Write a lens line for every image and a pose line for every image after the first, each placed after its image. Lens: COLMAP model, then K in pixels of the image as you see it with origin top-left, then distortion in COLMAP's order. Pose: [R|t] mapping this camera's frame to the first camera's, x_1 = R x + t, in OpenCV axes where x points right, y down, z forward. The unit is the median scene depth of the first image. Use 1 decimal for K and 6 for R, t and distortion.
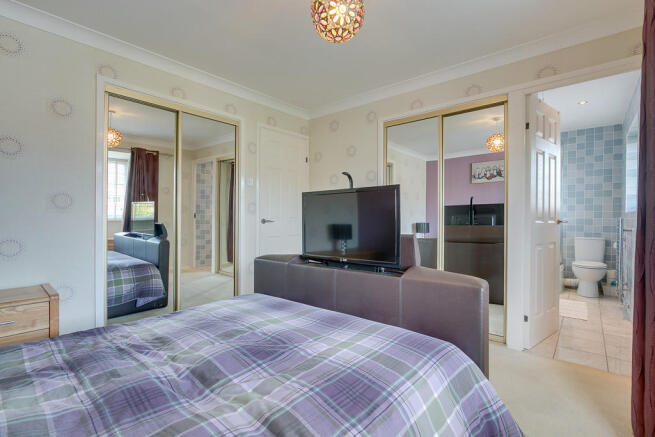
lens RADIAL K [[303.7, 0, 330.8], [0, 303.7, 219.6], [0, 0, 1]] dist [-0.001197, 0.000327]
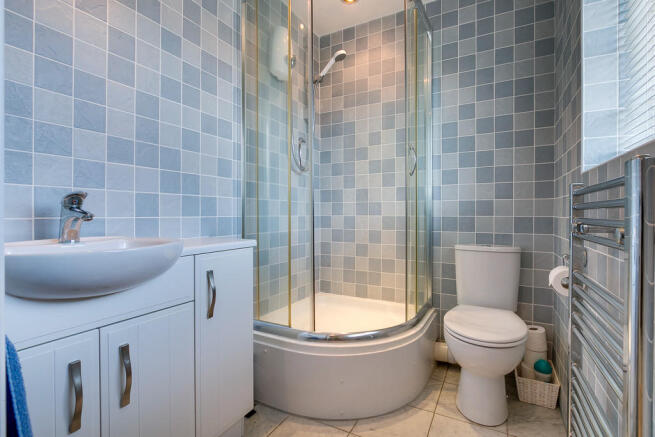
lens RADIAL K [[303.7, 0, 325.3], [0, 303.7, 216.4], [0, 0, 1]] dist [-0.001197, 0.000327]
pose [[0.980447, -0.006432, 0.196676, 0.551780], [0.007212, 0.999969, -0.003247, 0.018823], [-0.196649, 0.004601, 0.980463, 0.632768]]
